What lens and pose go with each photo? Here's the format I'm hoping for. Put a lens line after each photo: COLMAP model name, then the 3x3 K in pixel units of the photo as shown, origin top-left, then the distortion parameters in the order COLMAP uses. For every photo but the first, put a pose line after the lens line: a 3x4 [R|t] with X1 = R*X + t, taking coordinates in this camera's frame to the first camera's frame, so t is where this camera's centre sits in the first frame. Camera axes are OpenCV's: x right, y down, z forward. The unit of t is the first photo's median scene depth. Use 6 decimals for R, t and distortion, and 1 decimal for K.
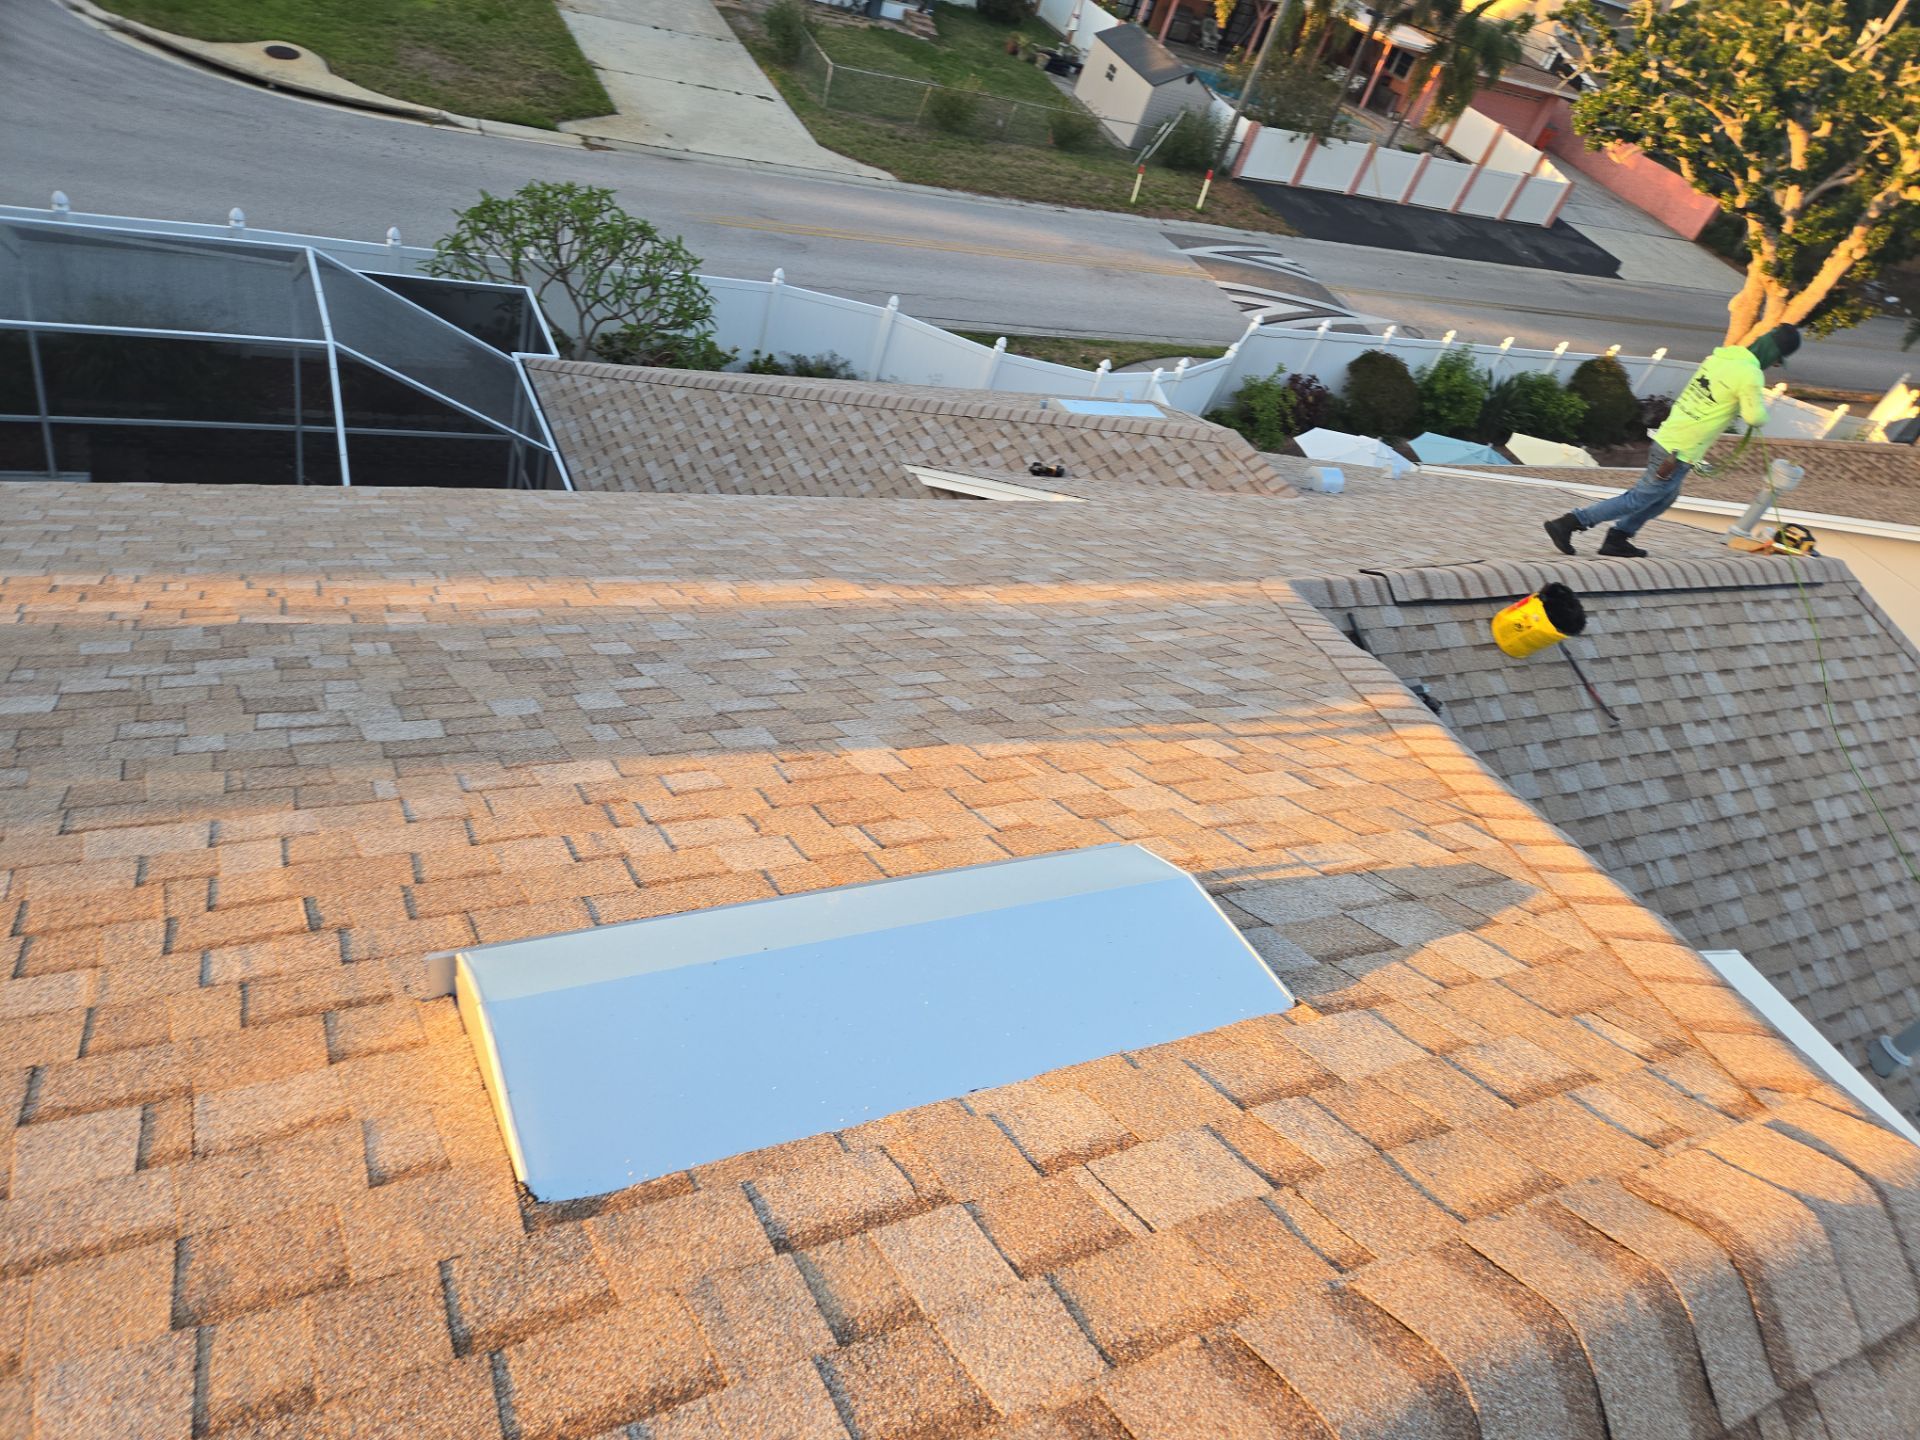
lens RADIAL K [[1267.9, 0, 953.5], [0, 1267.9, 740.3], [0, 0, 1]] dist [0.075272, -0.064819]
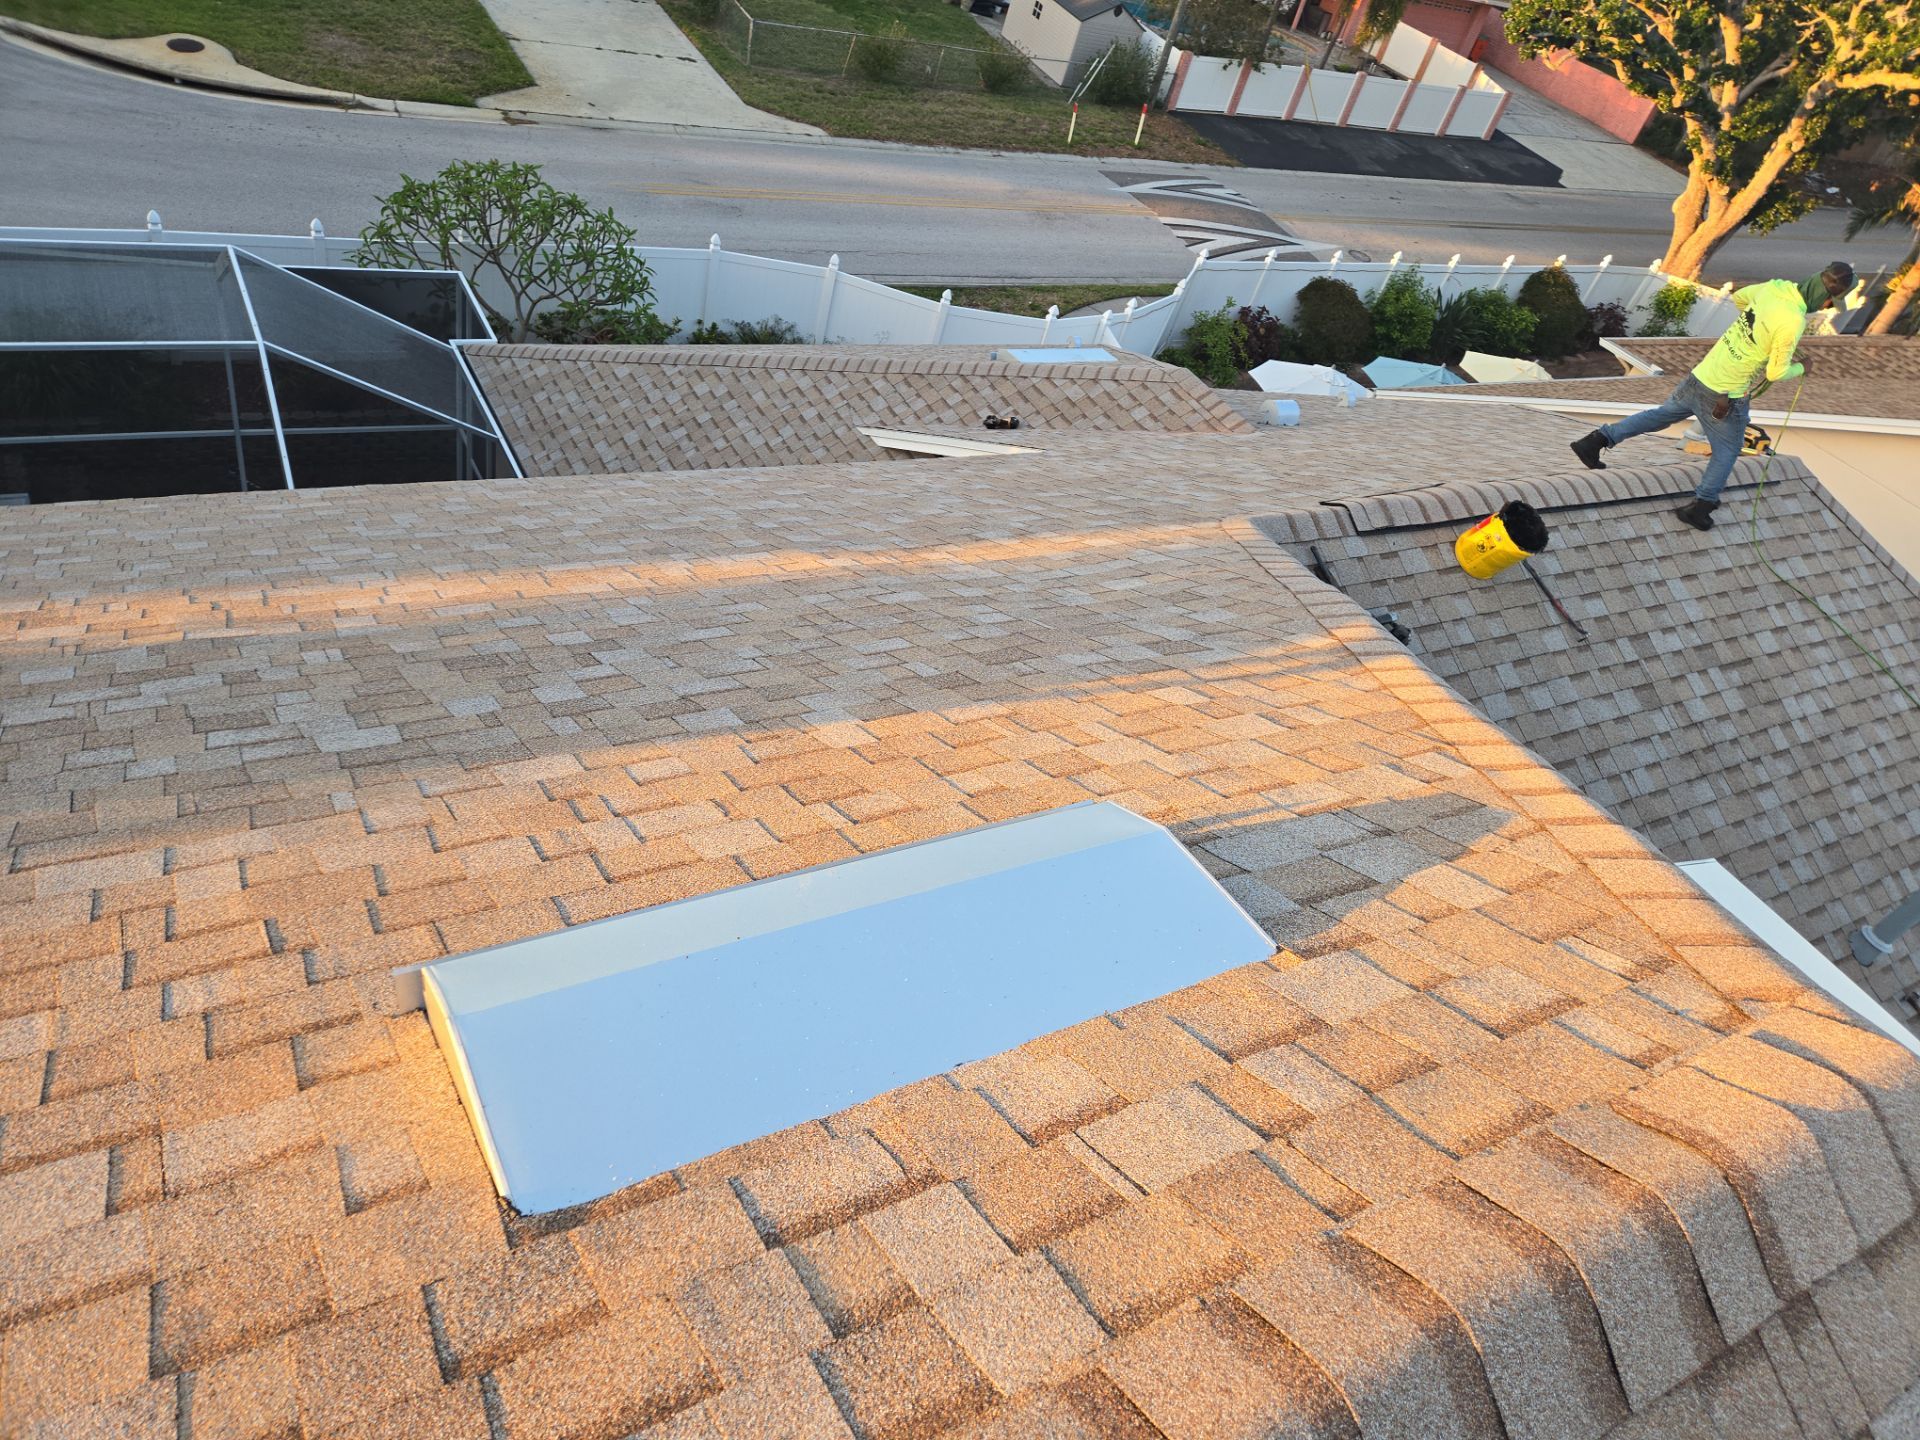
lens RADIAL K [[1267.9, 0, 952.6], [0, 1267.9, 738.2], [0, 0, 1]] dist [0.075272, -0.064819]
pose [[0.997123, -0.074289, 0.015032, 0.002583], [0.073789, 0.996778, 0.031439, -0.001603], [-0.017319, -0.030239, 0.999393, 0.003489]]
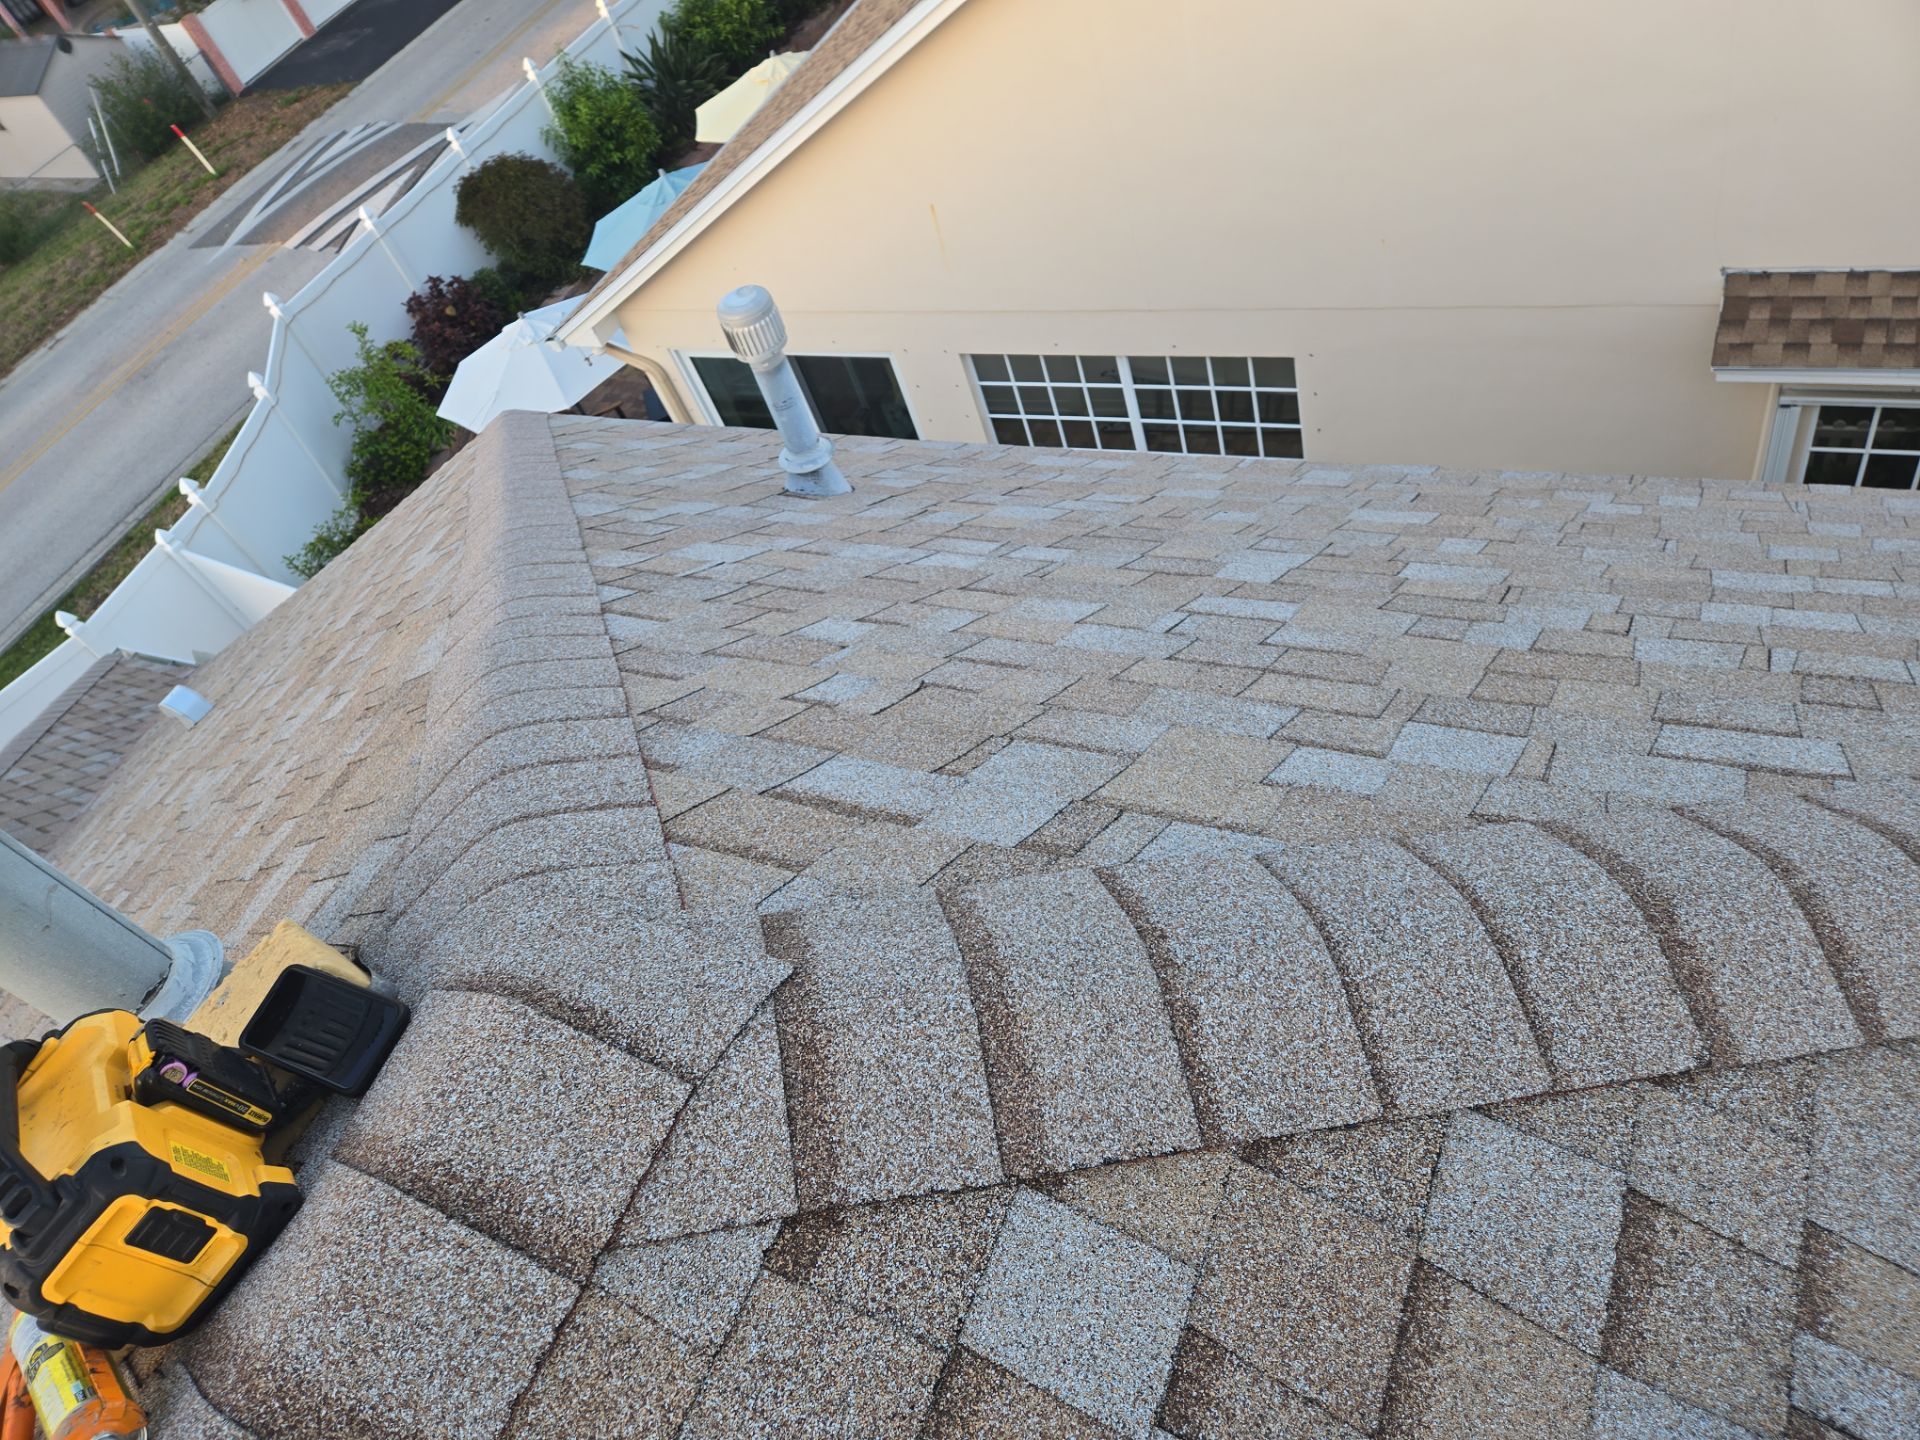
lens RADIAL K [[1267.9, 0, 934.0], [0, 1267.9, 746.2], [0, 0, 1]] dist [0.075272, -0.064819]
pose [[0.635461, -0.771844, 0.021109, 0.341722], [0.759477, 0.629741, 0.163157, -0.066961], [-0.139225, -0.087648, 0.986374, 0.416430]]
